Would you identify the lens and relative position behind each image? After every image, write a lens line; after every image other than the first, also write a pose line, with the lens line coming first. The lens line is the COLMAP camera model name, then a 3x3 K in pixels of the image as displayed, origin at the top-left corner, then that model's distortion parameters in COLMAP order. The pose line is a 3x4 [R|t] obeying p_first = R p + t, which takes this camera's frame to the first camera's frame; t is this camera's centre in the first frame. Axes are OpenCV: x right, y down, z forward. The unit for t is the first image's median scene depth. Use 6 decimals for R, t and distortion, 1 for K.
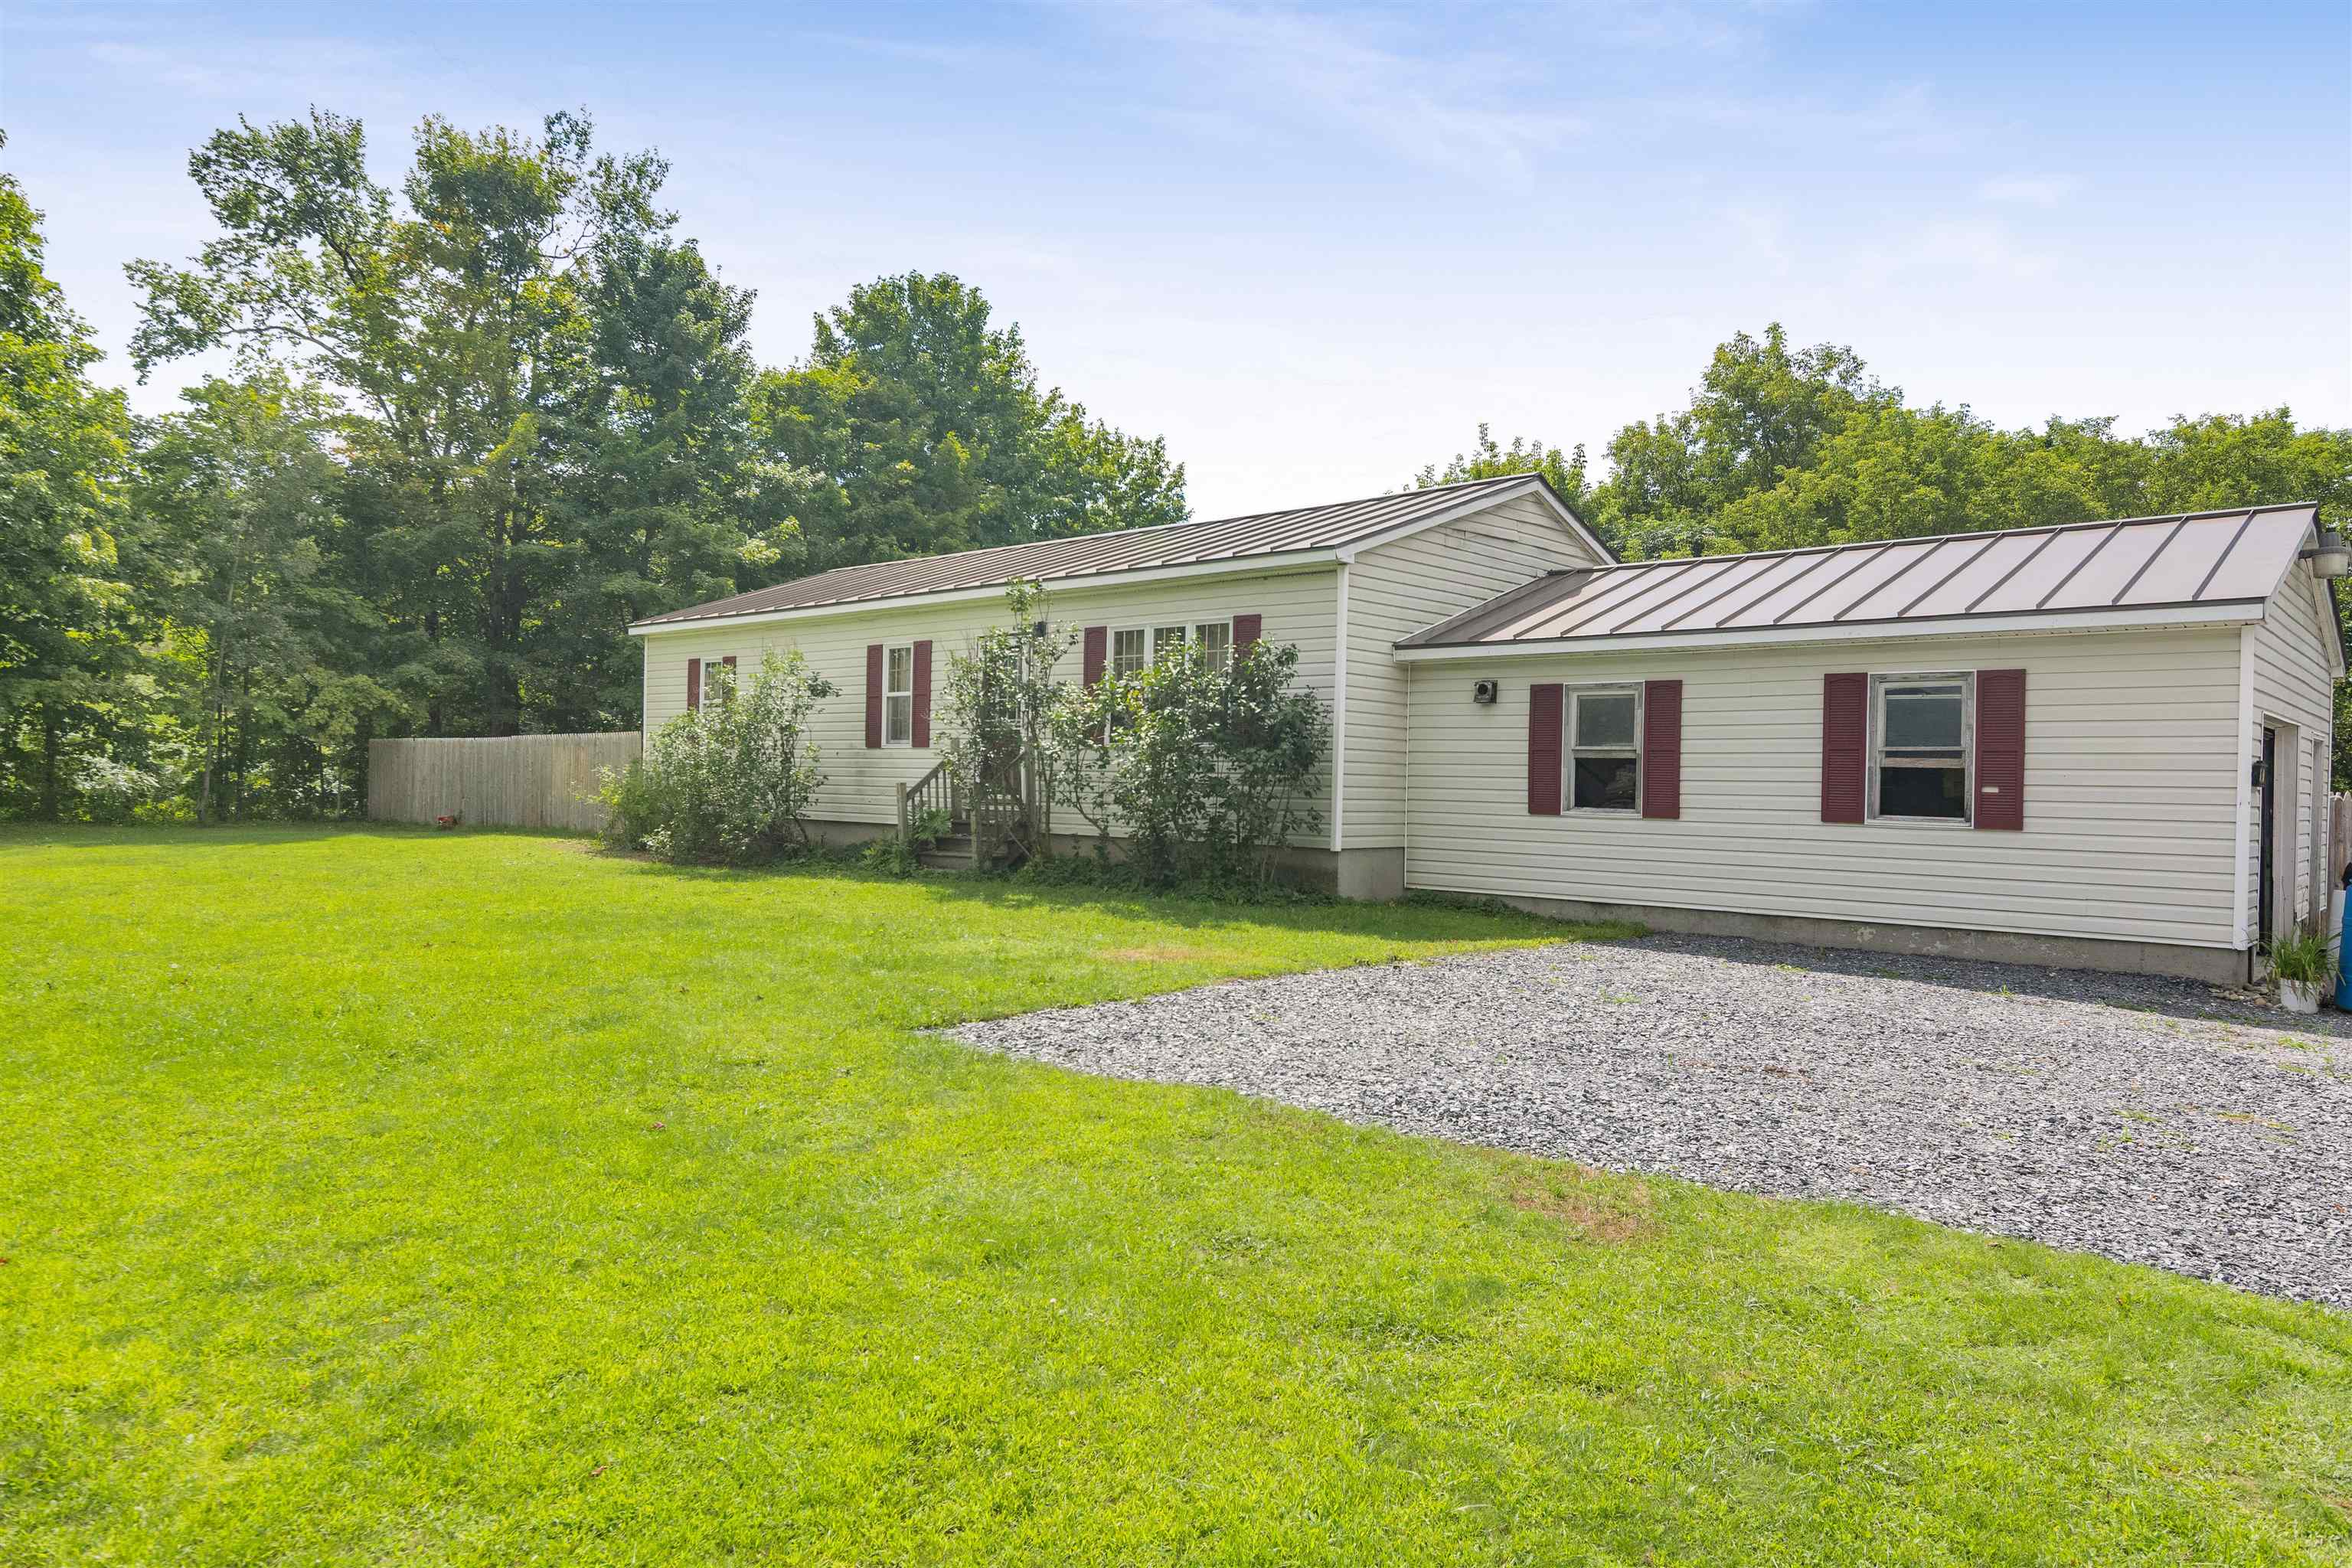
lens RADIAL K [[1476.4, 0, 1194.1], [0, 1476.4, 823.5], [0, 0, 1]] dist [-0.014083, 0.002375]
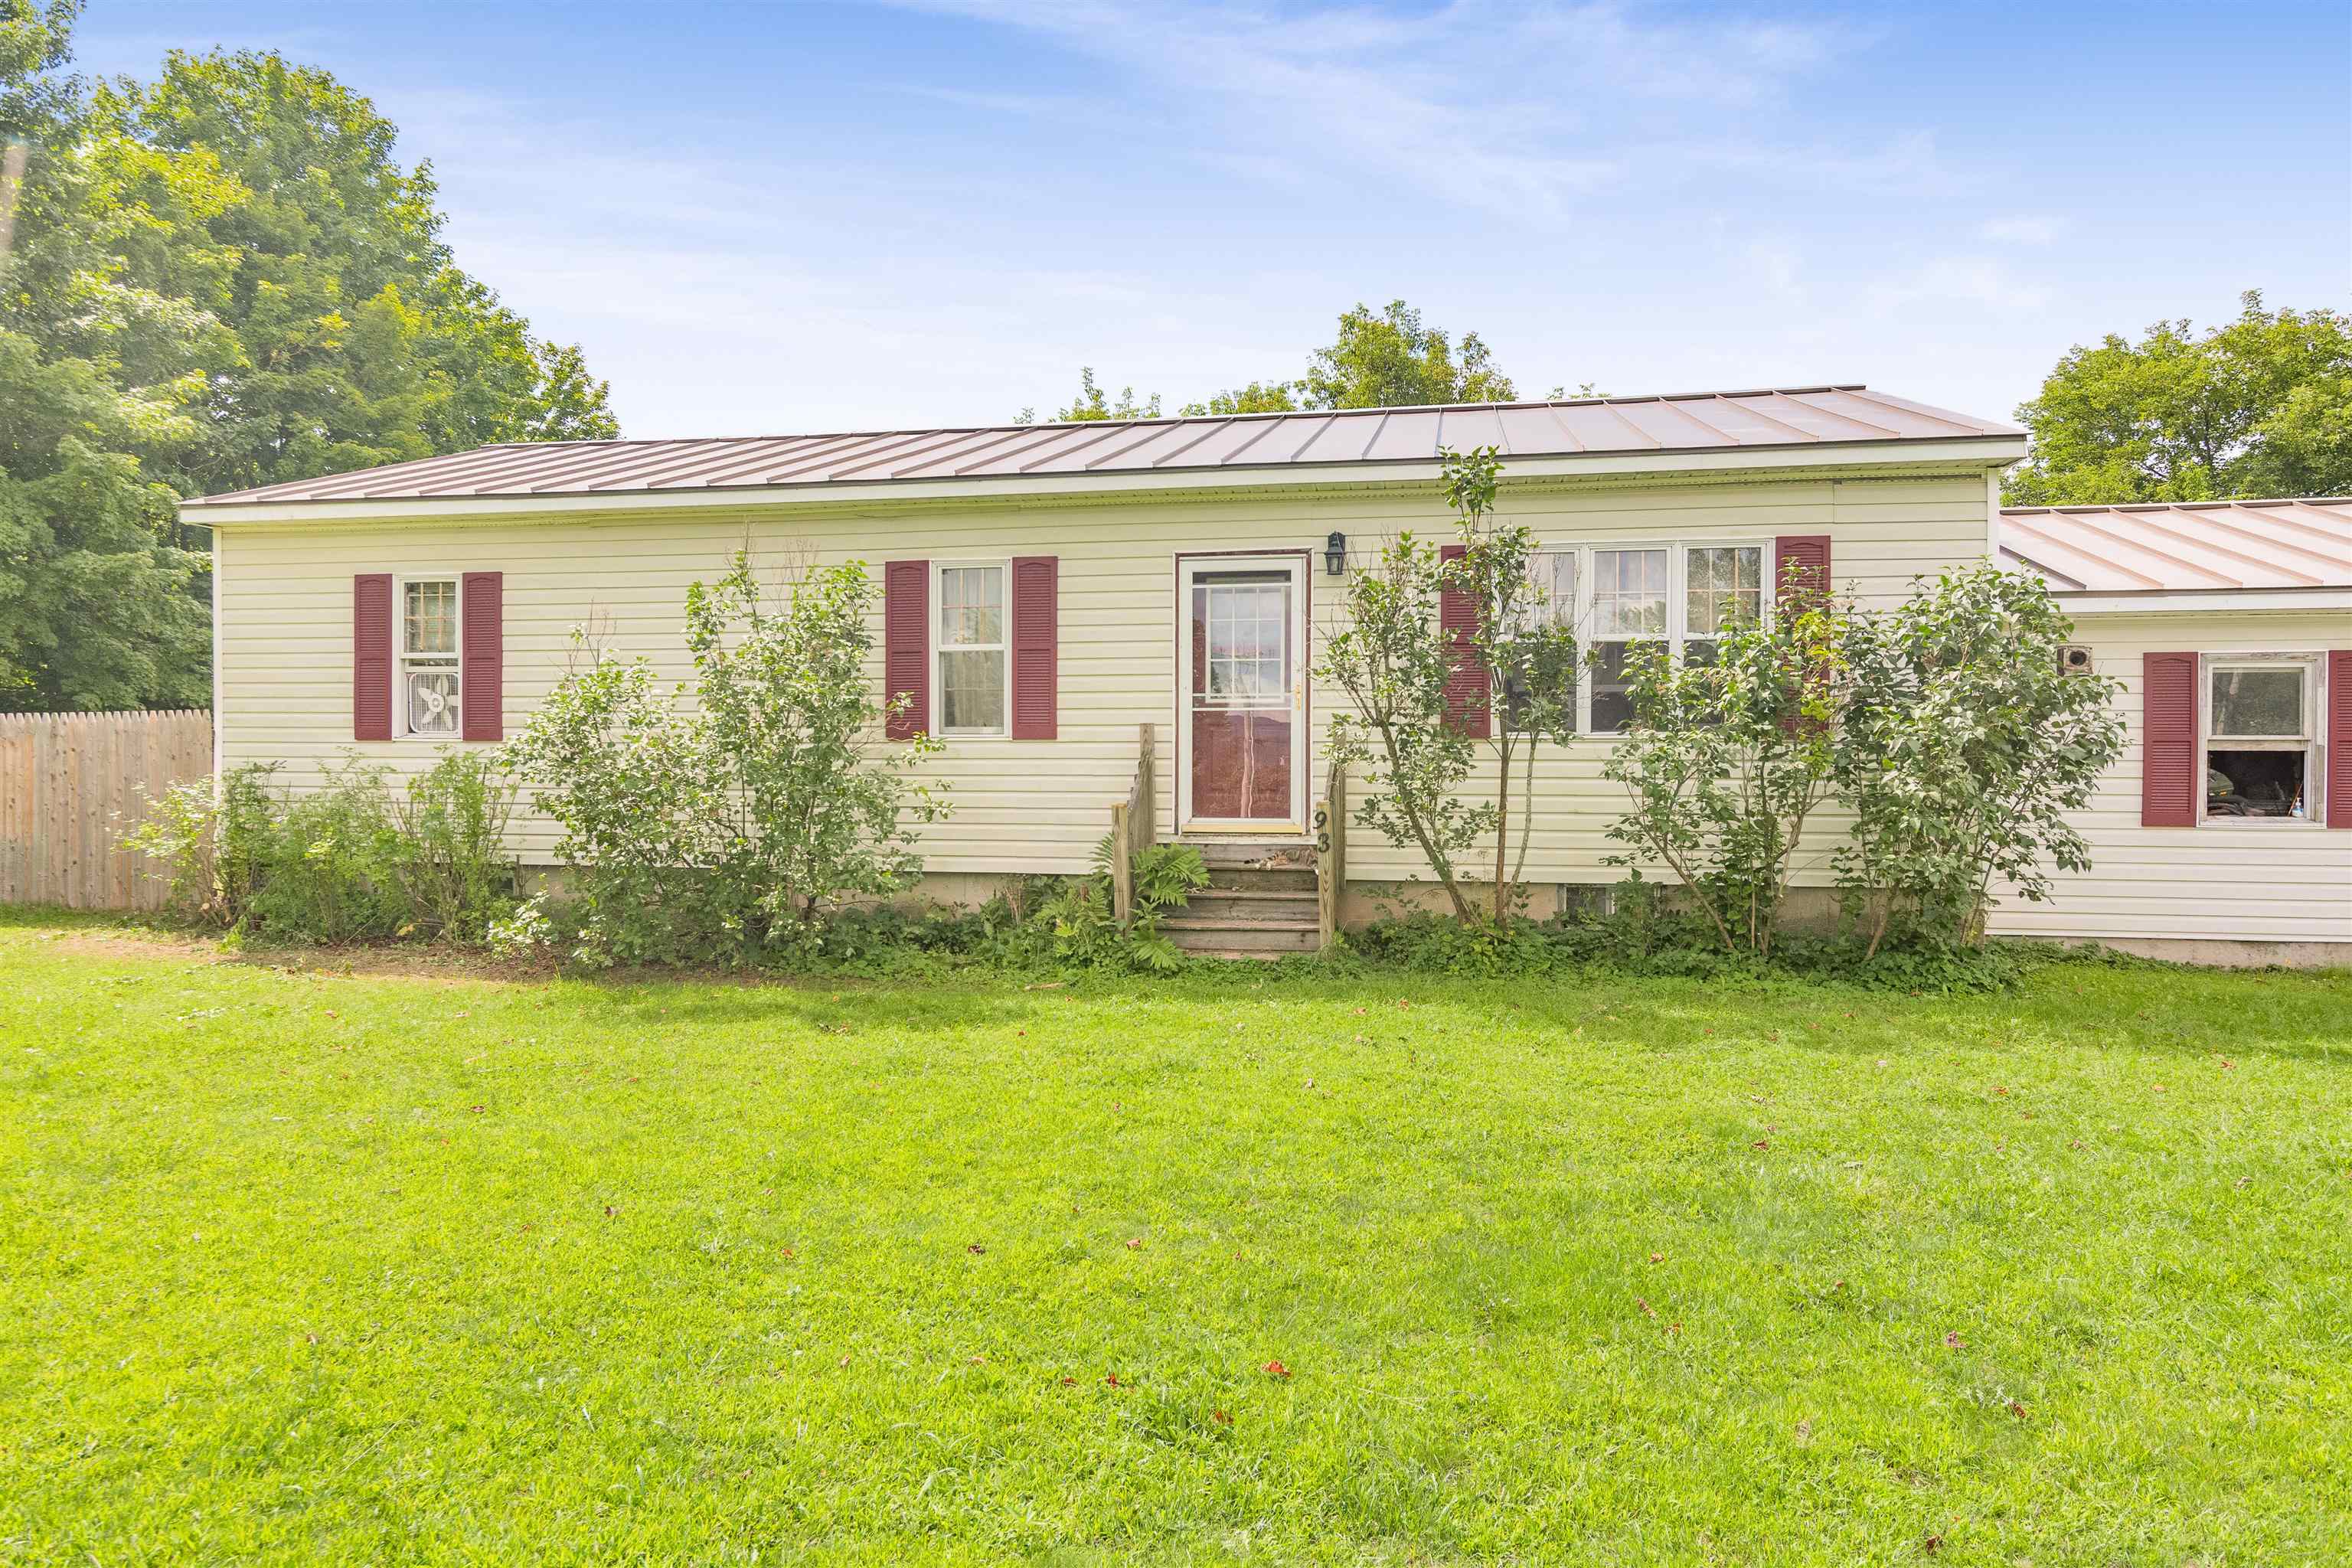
lens RADIAL K [[1489.4, 0, 1177.2], [0, 1489.4, 790.7], [0, 0, 1]] dist [0.002676, 0.003649]
pose [[0.864290, -0.018590, 0.502650, -0.265769], [0.027255, 0.999580, -0.009895, -0.014616], [-0.502255, 0.022252, 0.864433, 0.282341]]
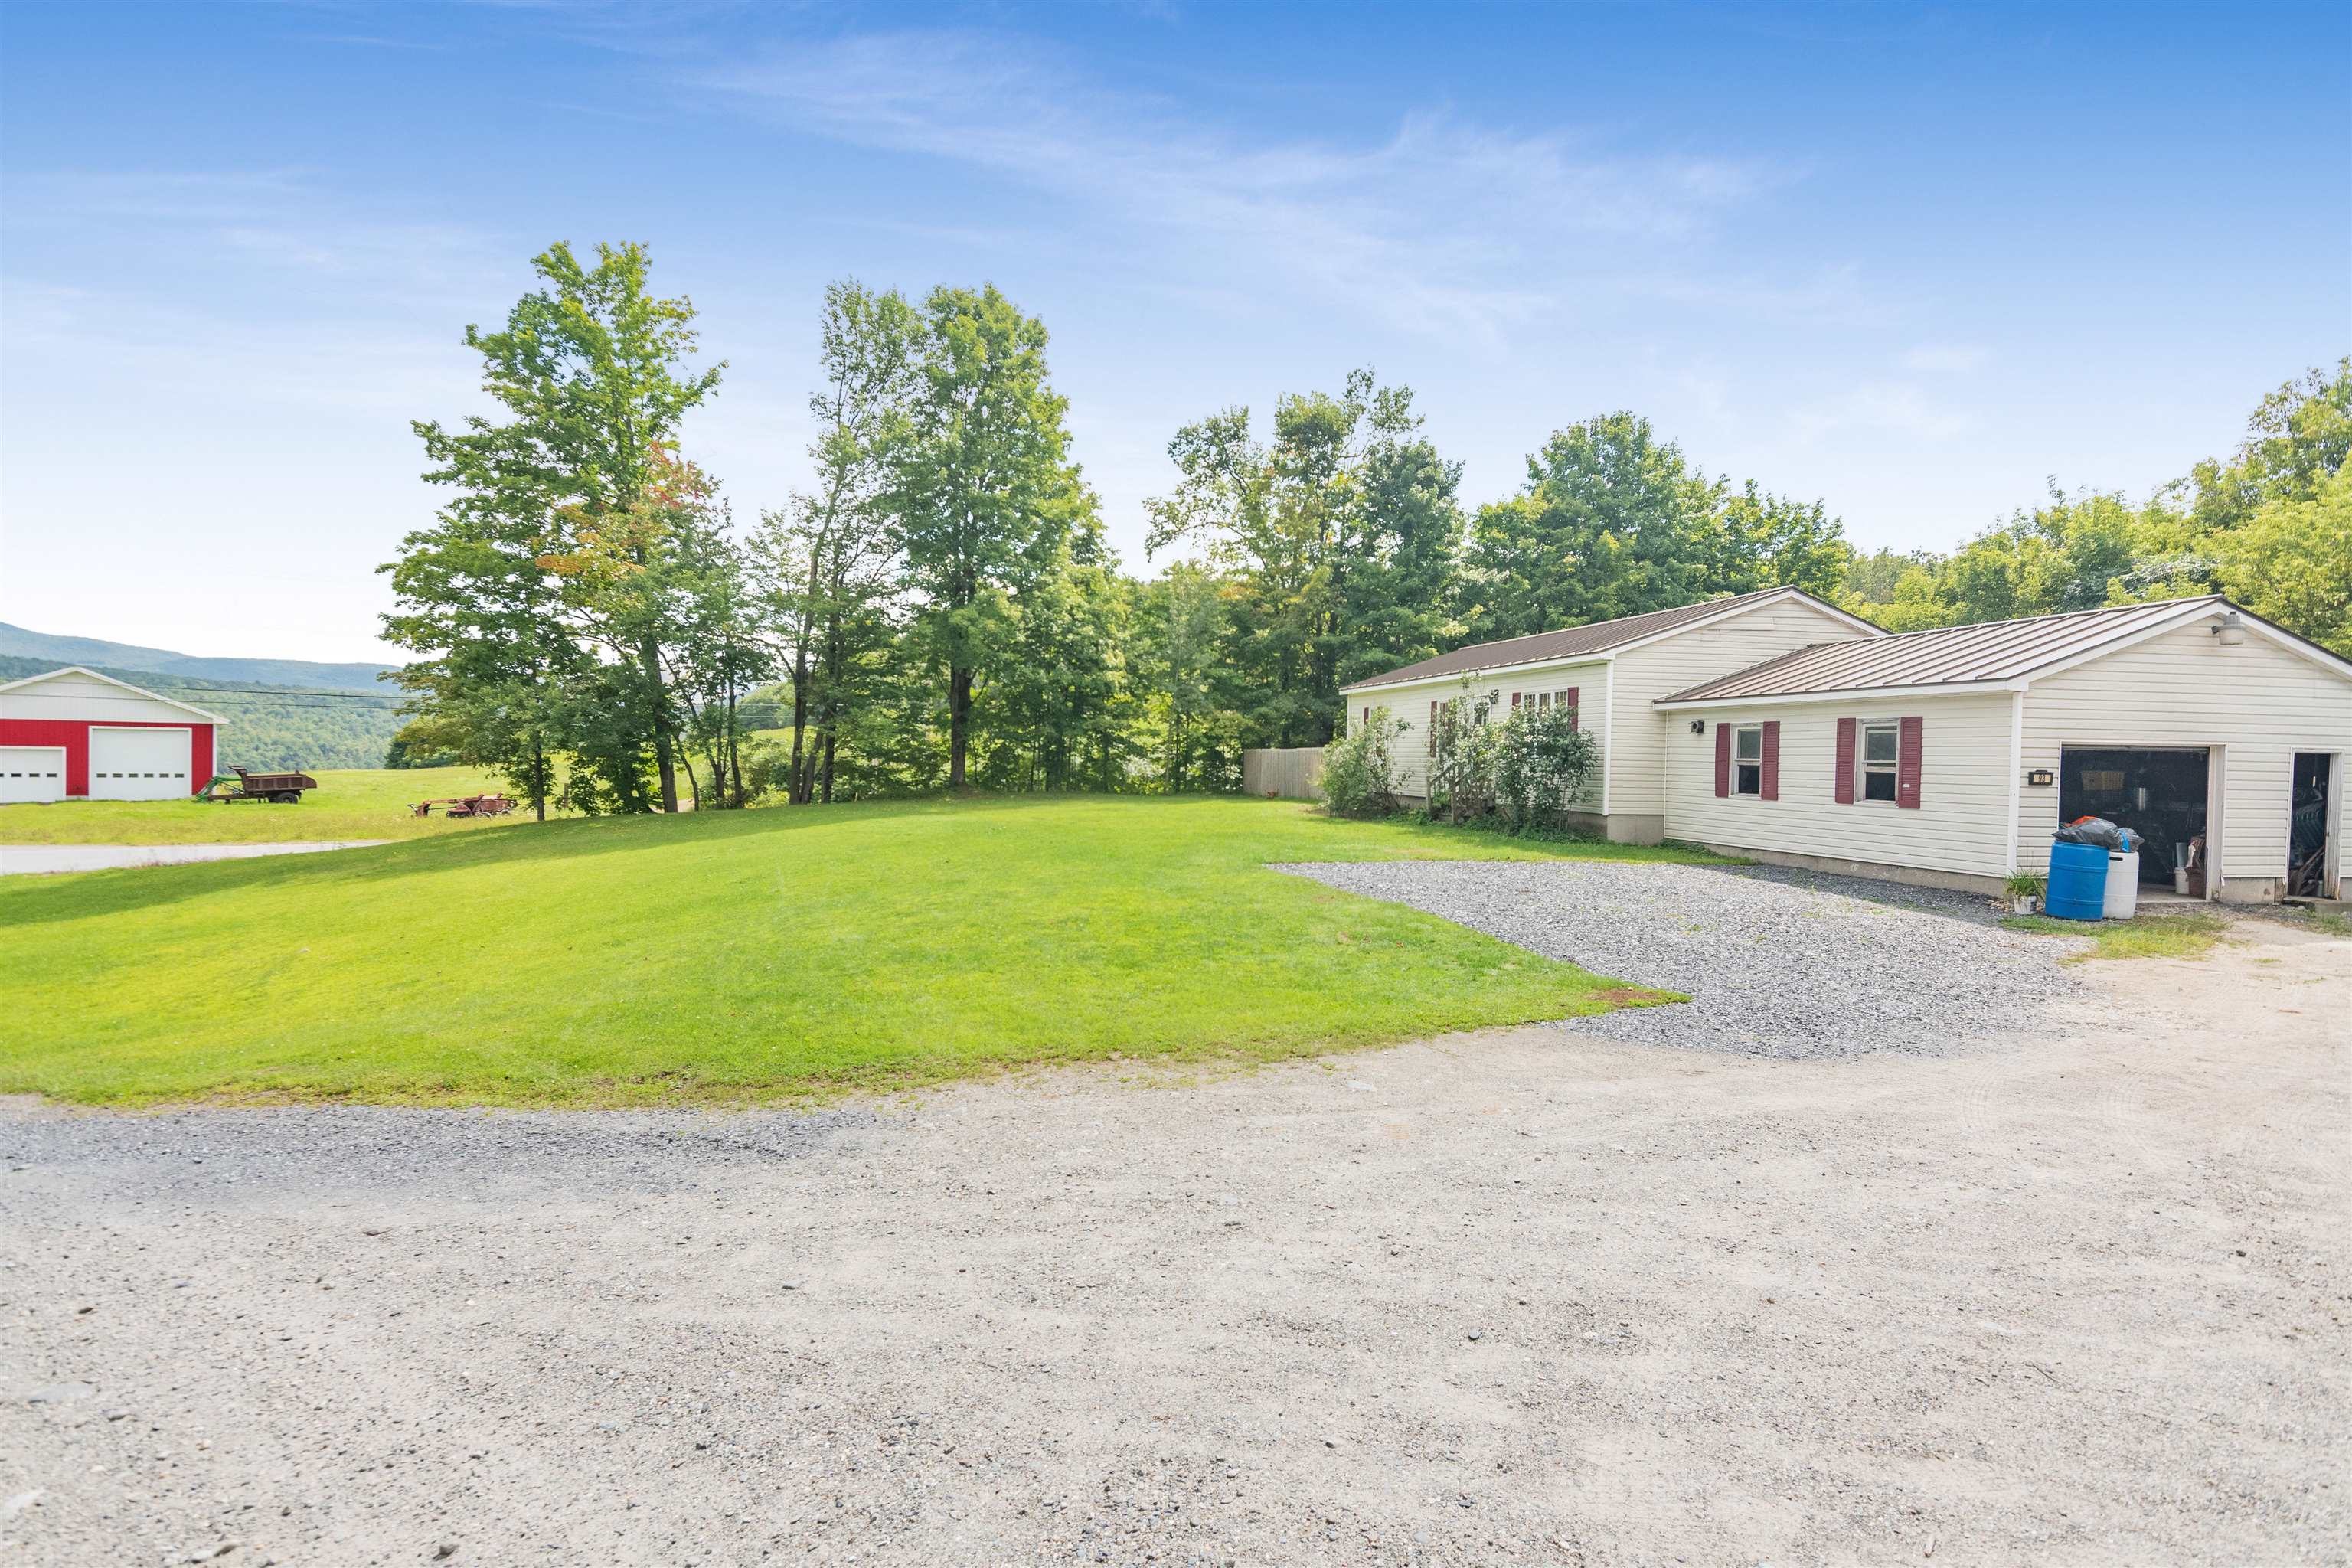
lens RADIAL K [[1208.2, 0, 1172.8], [0, 1208.2, 777.5], [0, 0, 1]] dist [0.000765, 0.000064]
pose [[0.802461, 0.007295, -0.596660, 0.265855], [-0.020757, 0.999661, -0.015695, 0.003006], [0.596343, 0.024979, 0.802341, -0.252666]]
